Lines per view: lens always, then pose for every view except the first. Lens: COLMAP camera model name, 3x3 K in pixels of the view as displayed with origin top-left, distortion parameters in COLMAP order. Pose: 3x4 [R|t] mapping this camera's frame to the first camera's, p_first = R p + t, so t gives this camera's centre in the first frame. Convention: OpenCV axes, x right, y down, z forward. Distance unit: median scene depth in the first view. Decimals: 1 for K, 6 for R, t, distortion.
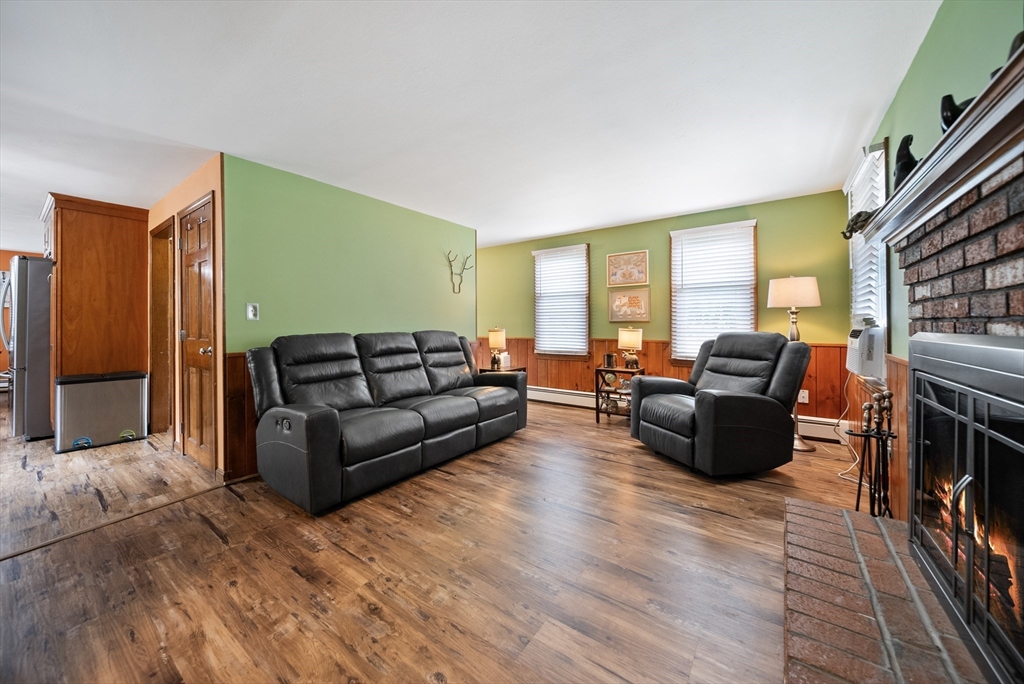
lens RADIAL K [[364.0, 0, 510.0], [0, 364.0, 327.2], [0, 0, 1]] dist [-0.001666, -0.000164]
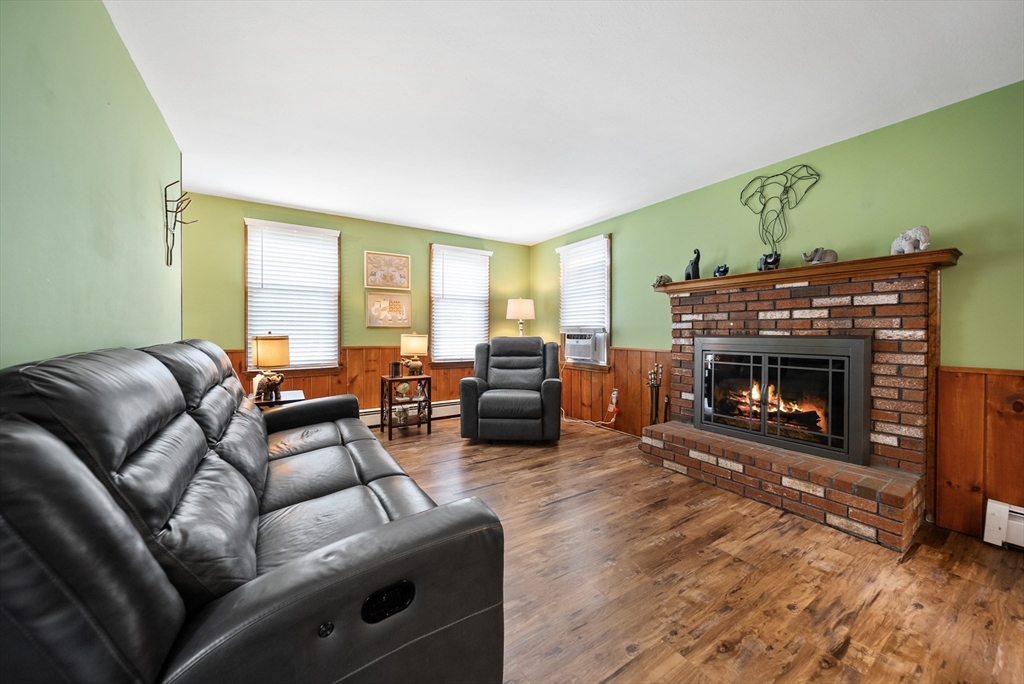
lens RADIAL K [[364.0, 0, 507.1], [0, 364.0, 337.2], [0, 0, 1]] dist [-0.001666, -0.000164]
pose [[0.370970, -0.009996, 0.928591, -0.659098], [0.000408, 0.999944, 0.010601, 0.001380], [-0.928645, -0.003554, 0.370953, 0.552883]]
